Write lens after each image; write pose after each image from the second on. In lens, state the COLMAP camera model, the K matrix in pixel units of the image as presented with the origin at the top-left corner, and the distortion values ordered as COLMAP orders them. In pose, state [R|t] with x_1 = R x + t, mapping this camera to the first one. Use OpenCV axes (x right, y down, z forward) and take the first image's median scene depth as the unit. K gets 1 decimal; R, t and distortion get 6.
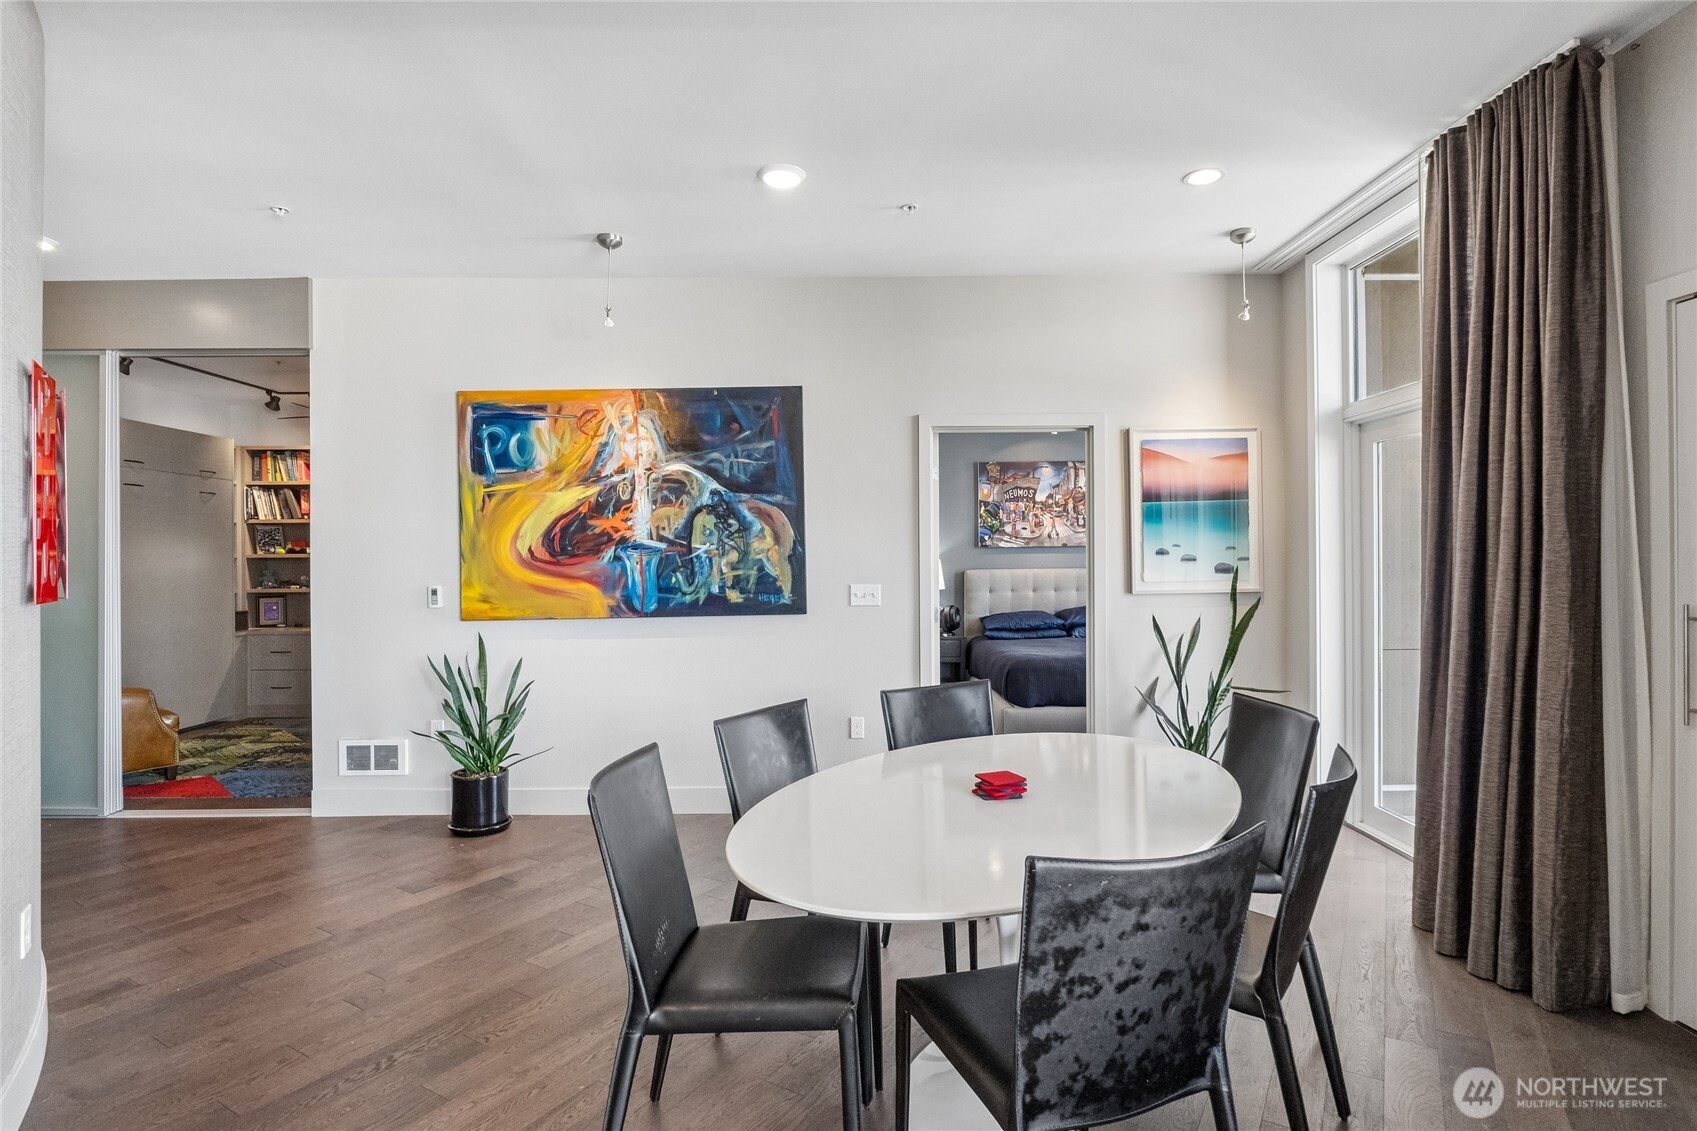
lens RADIAL K [[880.9, 0, 850.8], [0, 880.9, 561.2], [0, 0, 1]] dist [0.016551, -0.002736]
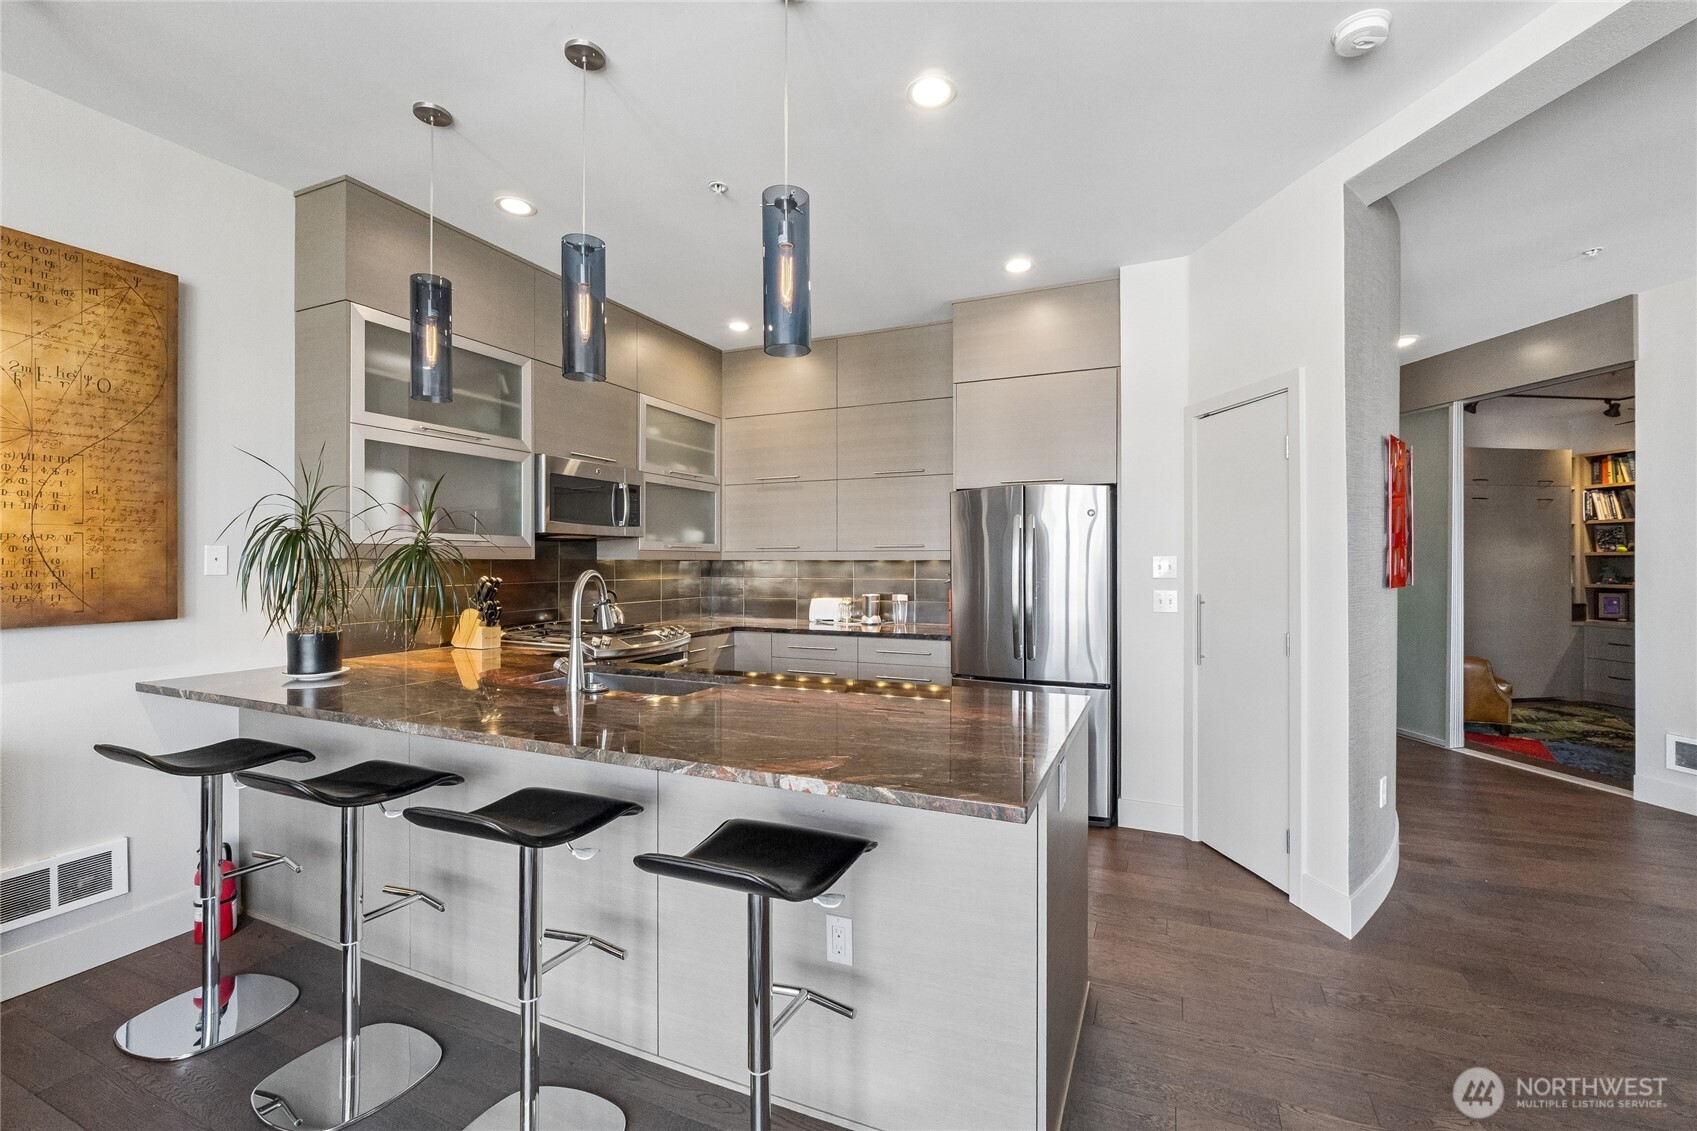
lens RADIAL K [[712.2, 0, 851.6], [0, 712.2, 559.3], [0, 0, 1]] dist [-0.013885, -0.000232]
pose [[0.151183, 0.004940, -0.988493, 0.042752], [-0.001289, 0.999988, 0.004800, -0.002072], [0.988505, 0.000549, 0.151188, -0.031096]]
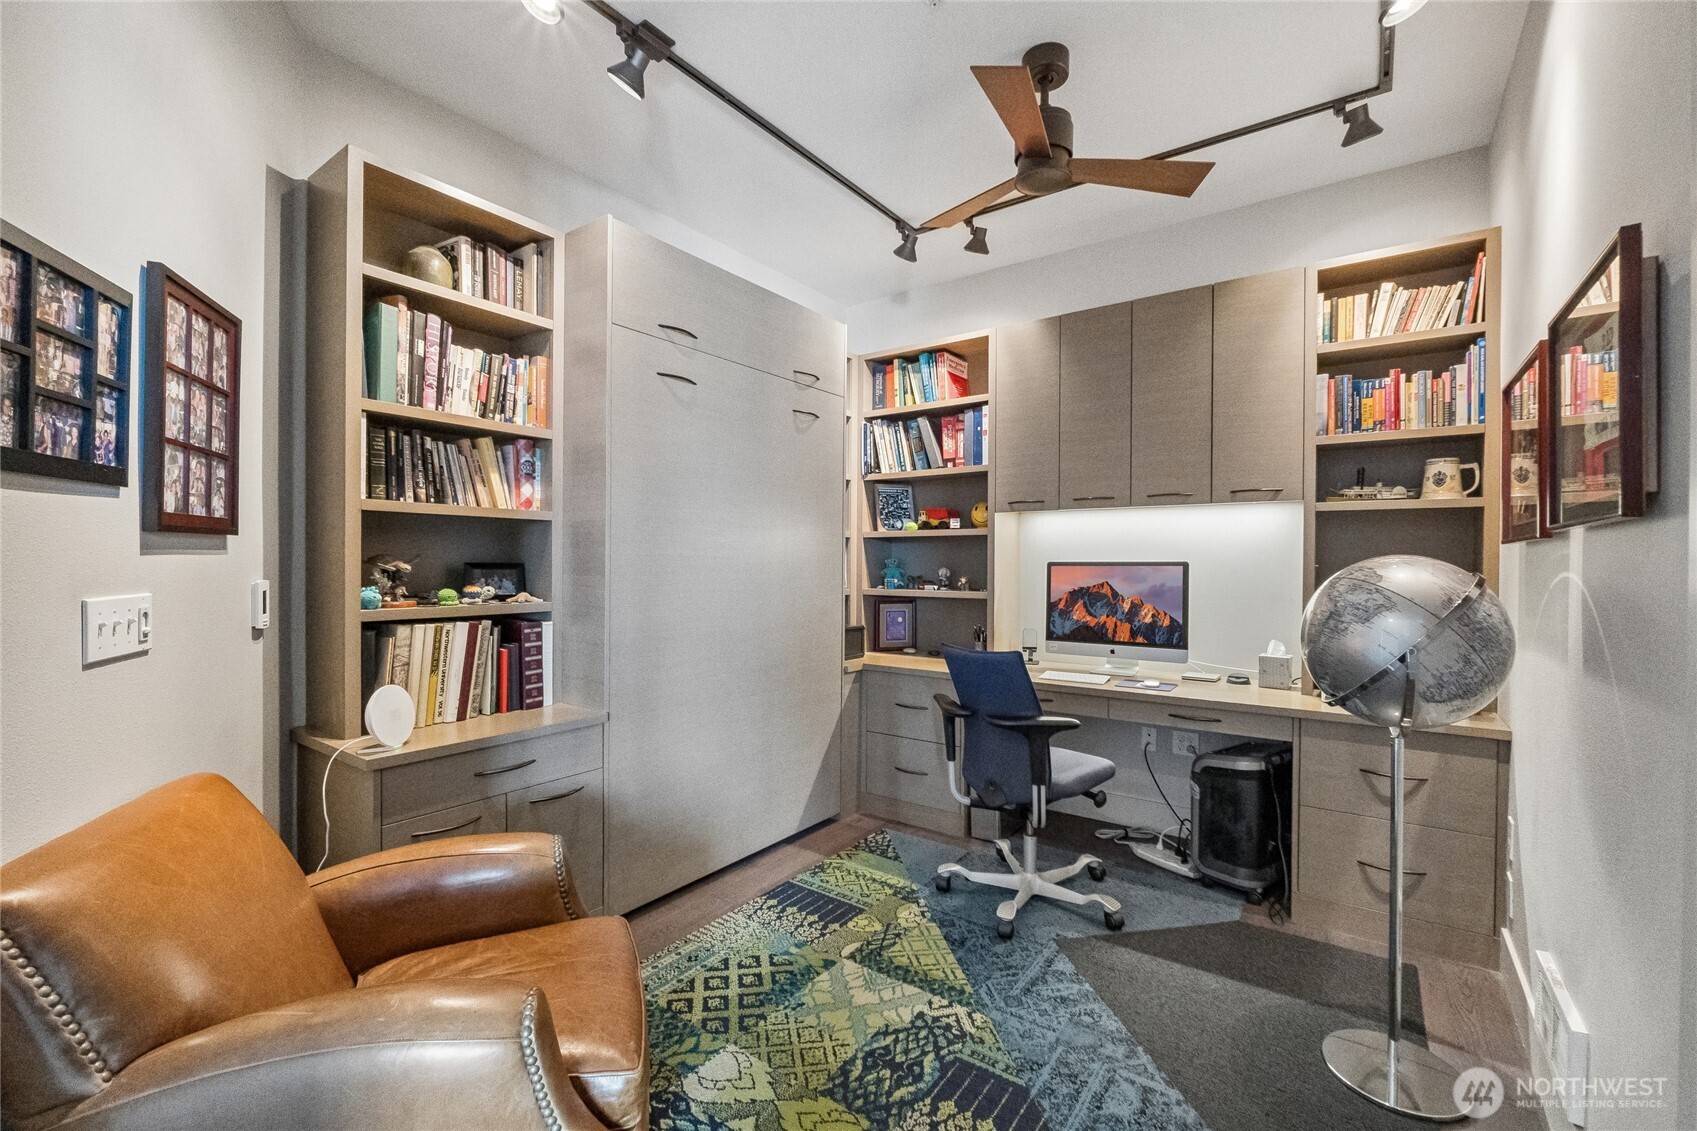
lens RADIAL K [[712.2, 0, 848.8], [0, 712.2, 563.4], [0, 0, 1]] dist [-0.013885, -0.000232]
pose [[0.813234, 0.013011, -0.581792, -0.435796], [-0.011266, 0.999915, 0.006615, 0.011899], [0.581828, 0.001175, 0.813311, 0.642387]]
